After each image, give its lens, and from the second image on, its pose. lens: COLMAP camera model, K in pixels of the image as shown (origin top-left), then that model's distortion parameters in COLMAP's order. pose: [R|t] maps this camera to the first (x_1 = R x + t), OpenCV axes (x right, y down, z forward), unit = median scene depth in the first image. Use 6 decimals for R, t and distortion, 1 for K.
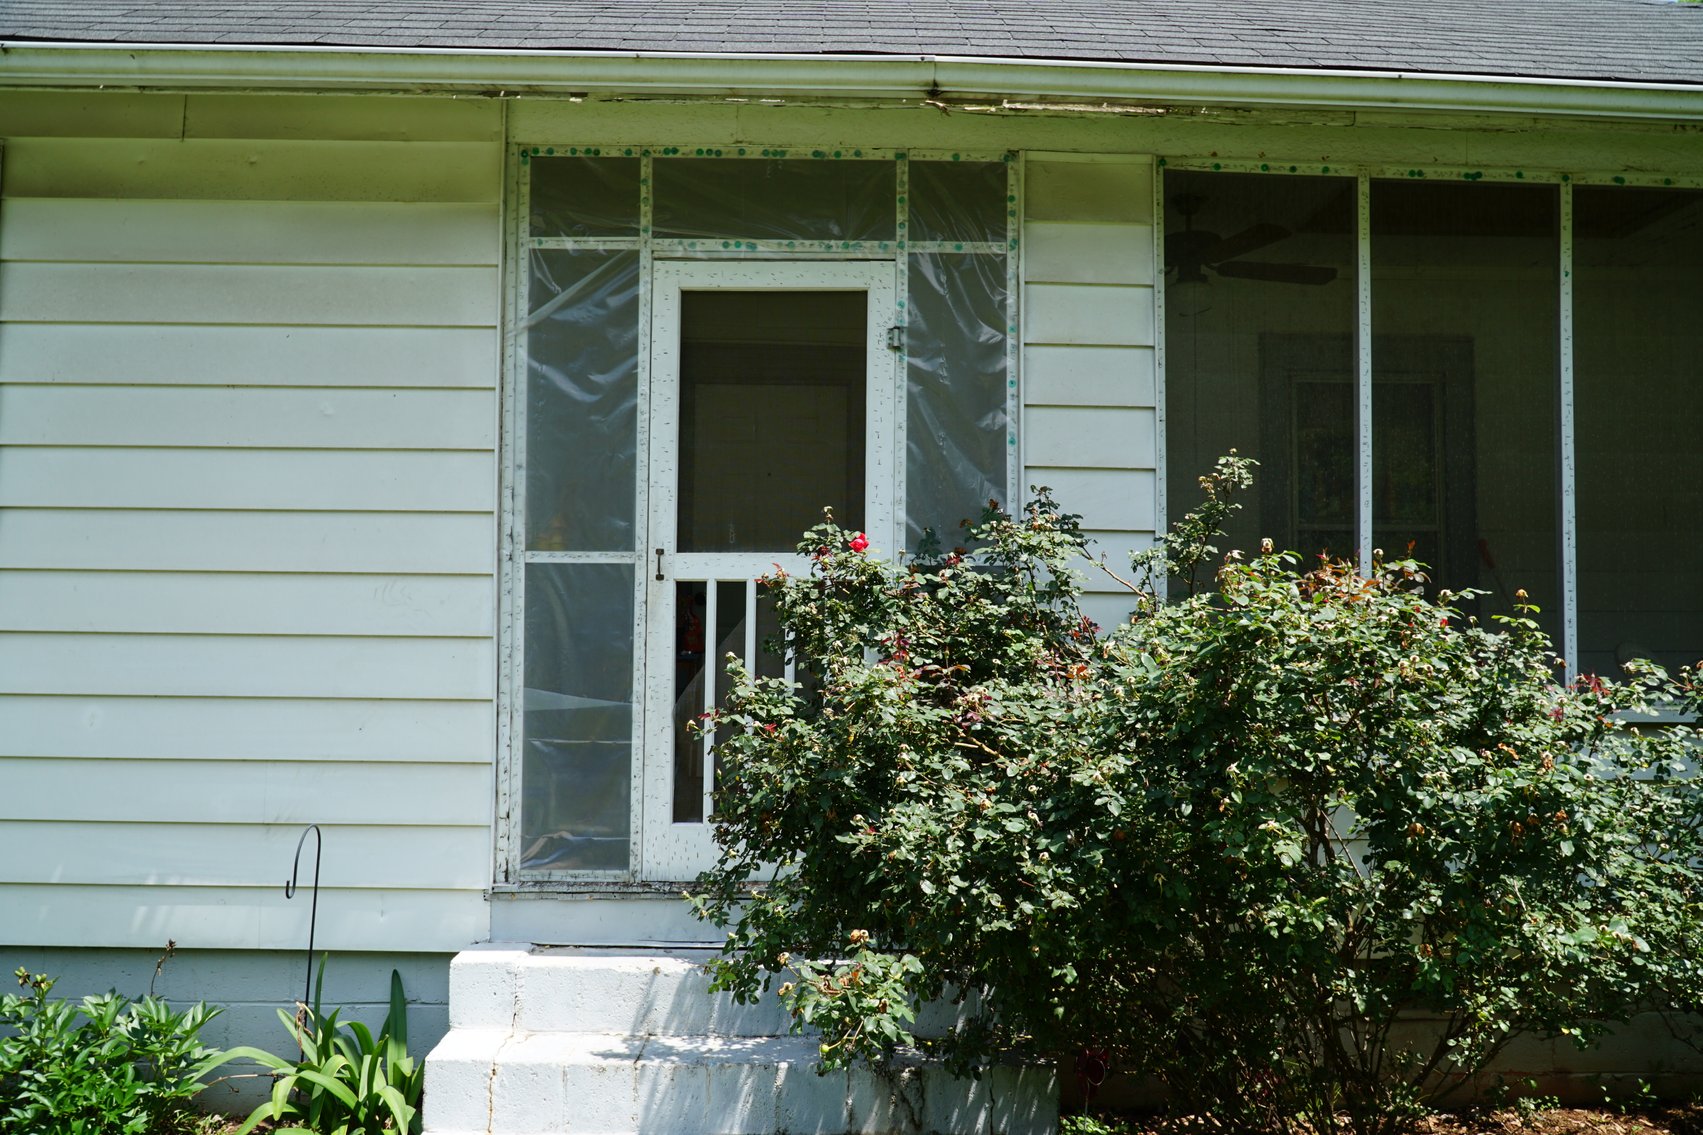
lens RADIAL K [[1359.6, 0, 852.5], [0, 1359.6, 569.8], [0, 0, 1]] dist [-0.007580, -0.004666]
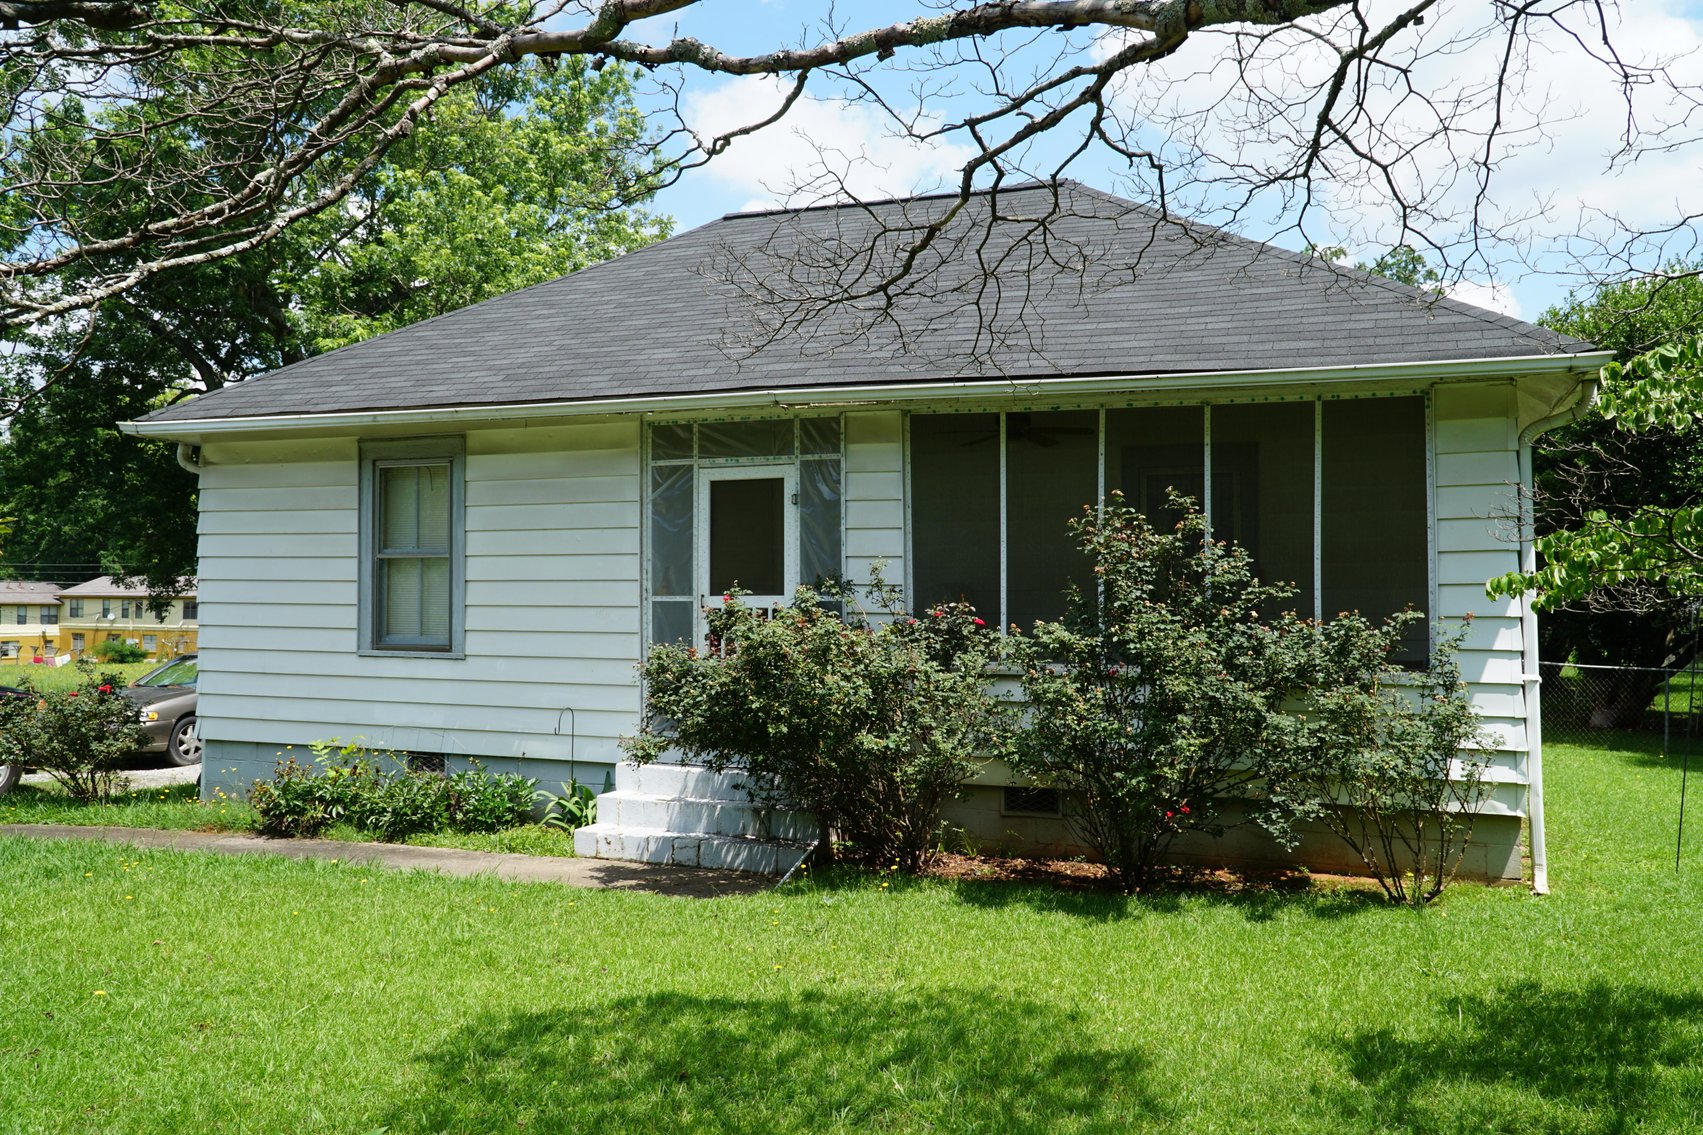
lens RADIAL K [[1343.3, 0, 866.2], [0, 1343.3, 570.3], [0, 0, 1]] dist [-0.001270, 0.000928]
pose [[0.927396, -0.014892, -0.373785, 0.963123], [0.019461, 0.999775, 0.008453, -0.070184], [0.373575, -0.015114, 0.927477, -1.002164]]
